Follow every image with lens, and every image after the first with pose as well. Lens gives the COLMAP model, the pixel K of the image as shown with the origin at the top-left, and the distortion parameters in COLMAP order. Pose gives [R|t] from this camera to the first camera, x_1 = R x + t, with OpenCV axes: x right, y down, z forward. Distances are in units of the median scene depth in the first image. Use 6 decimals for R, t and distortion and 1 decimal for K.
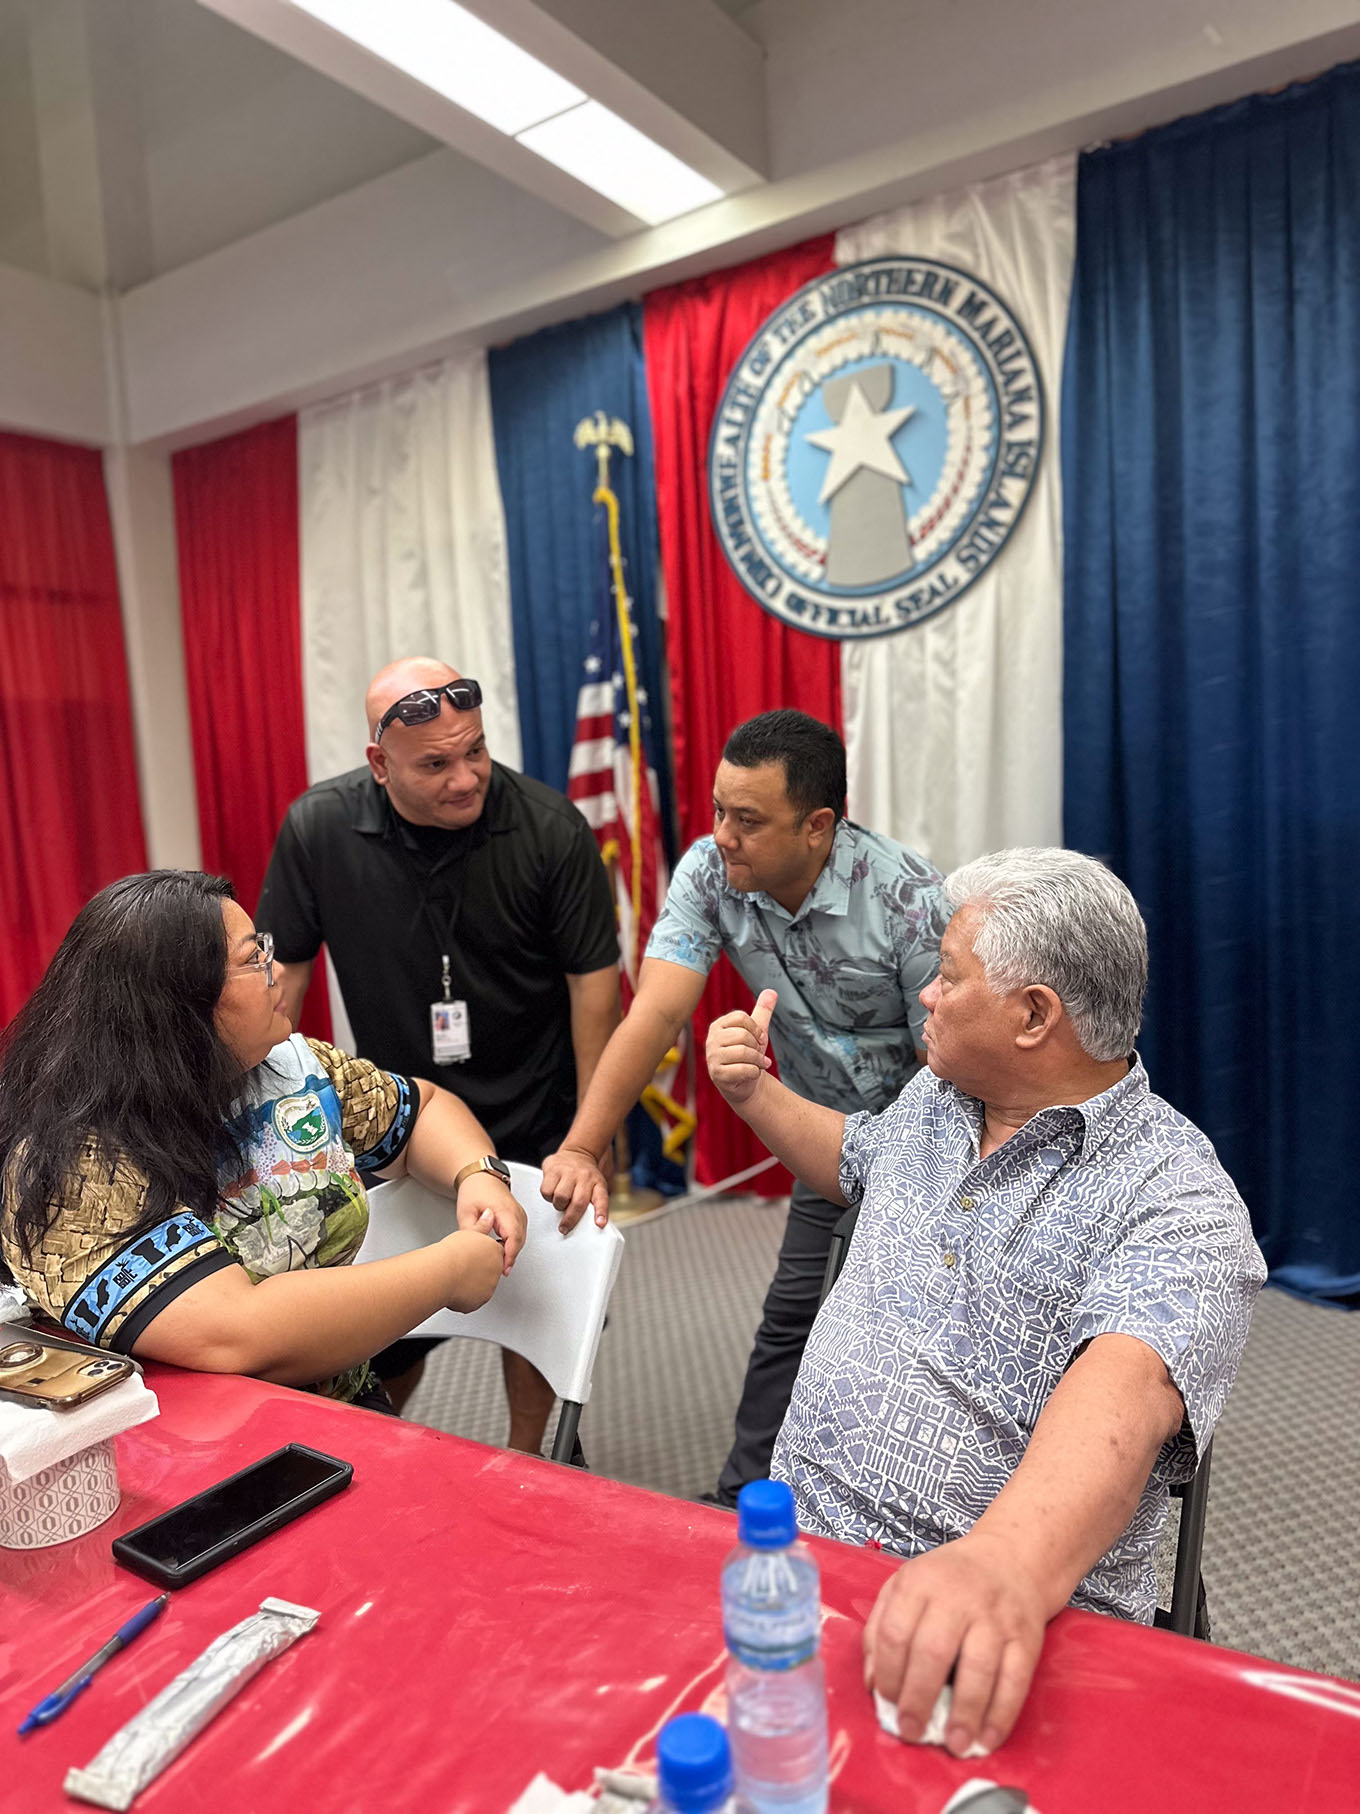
lens RADIAL K [[1279.1, 0, 681.4], [0, 1279.1, 914.8], [0, 0, 1]] dist [0.008367, 0.000257]
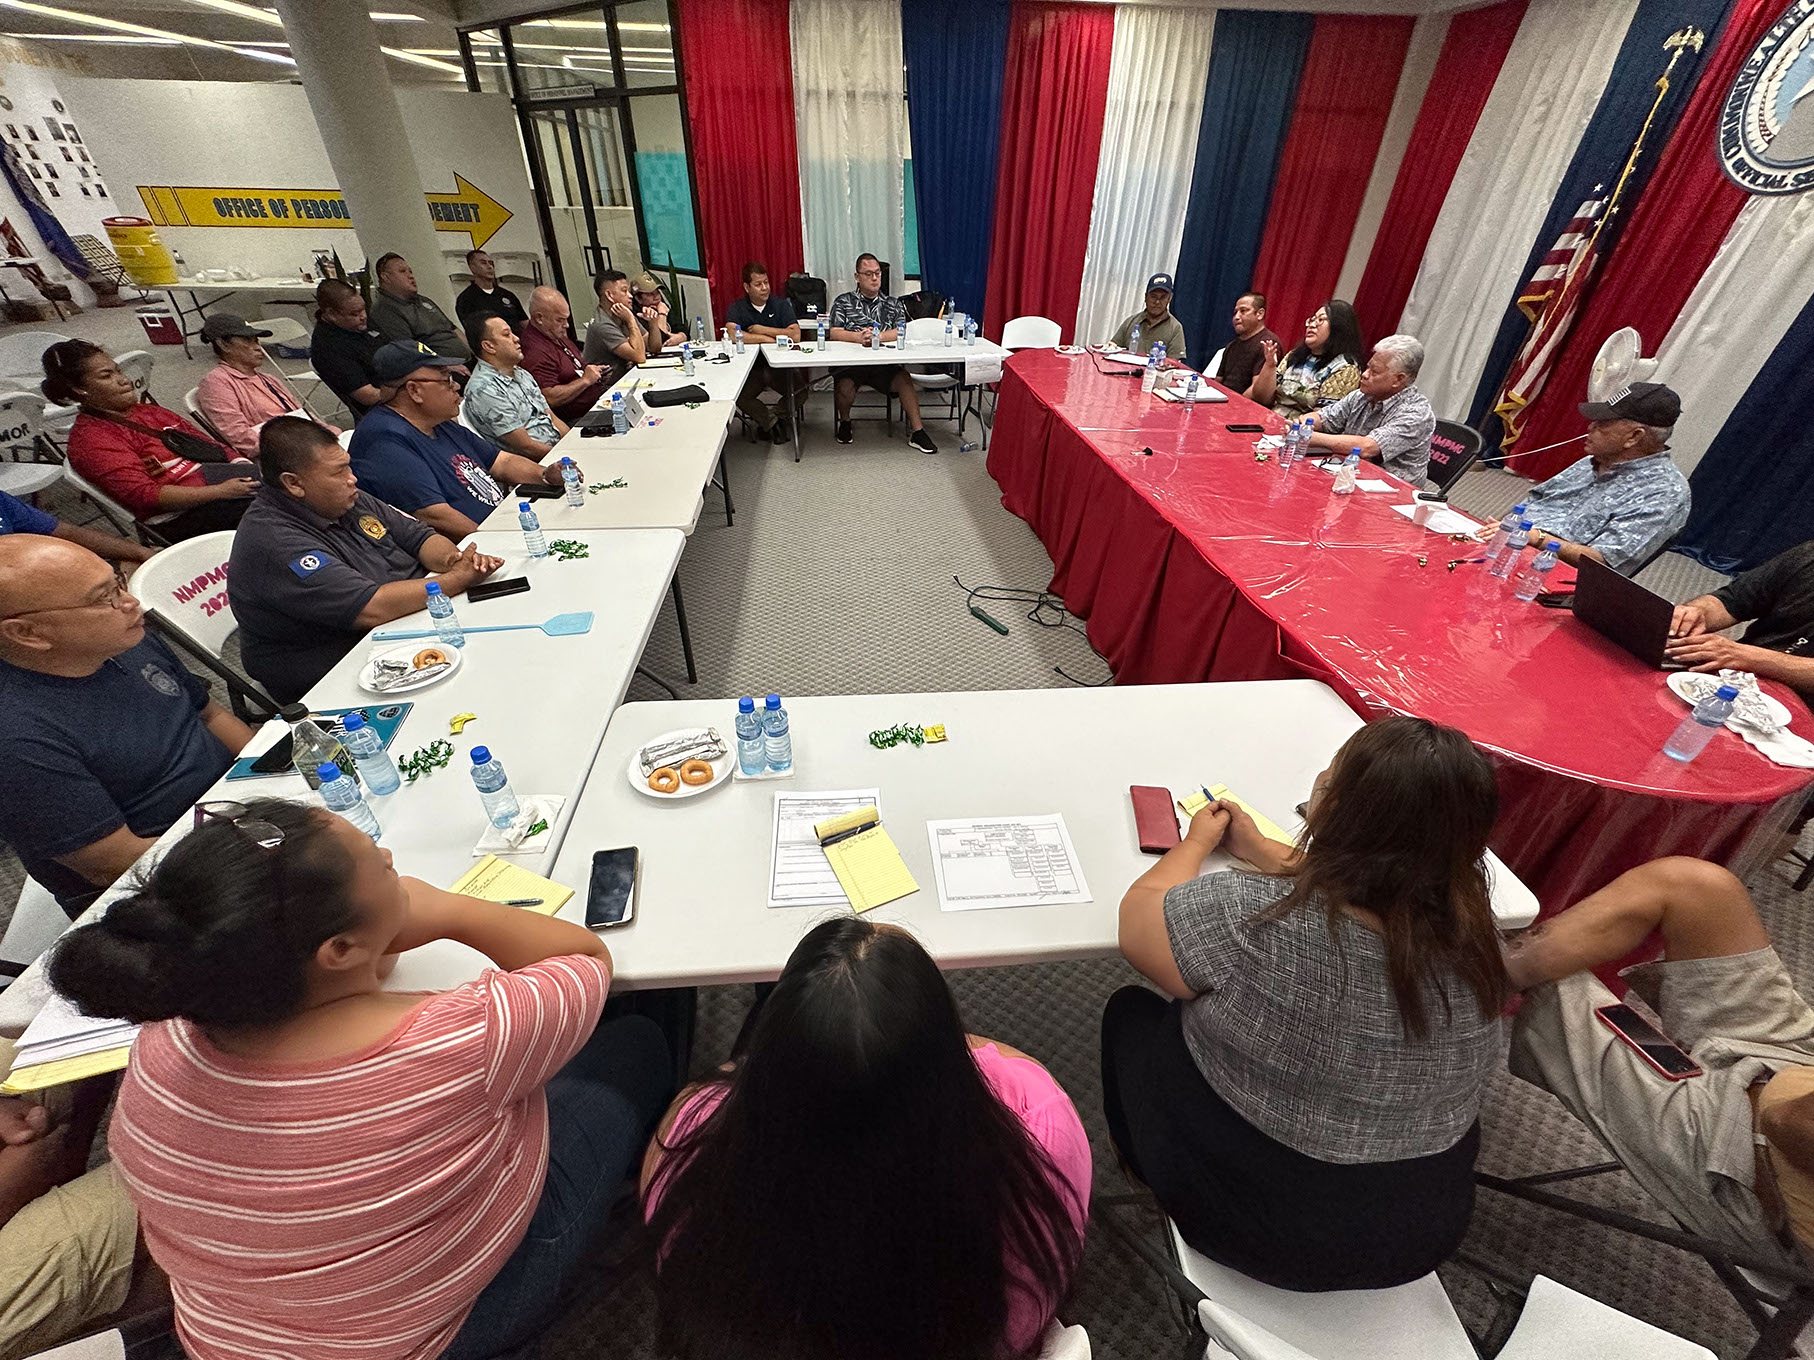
lens RADIAL K [[719.1, 0, 902.1], [0, 719.1, 681.2], [0, 0, 1]] dist [0.000790, -0.000035]
pose [[0.614937, 0.515543, -0.596715, 0.348306], [-0.130047, 0.812637, 0.568075, -0.070793], [0.777779, -0.271729, 0.566765, -0.729789]]
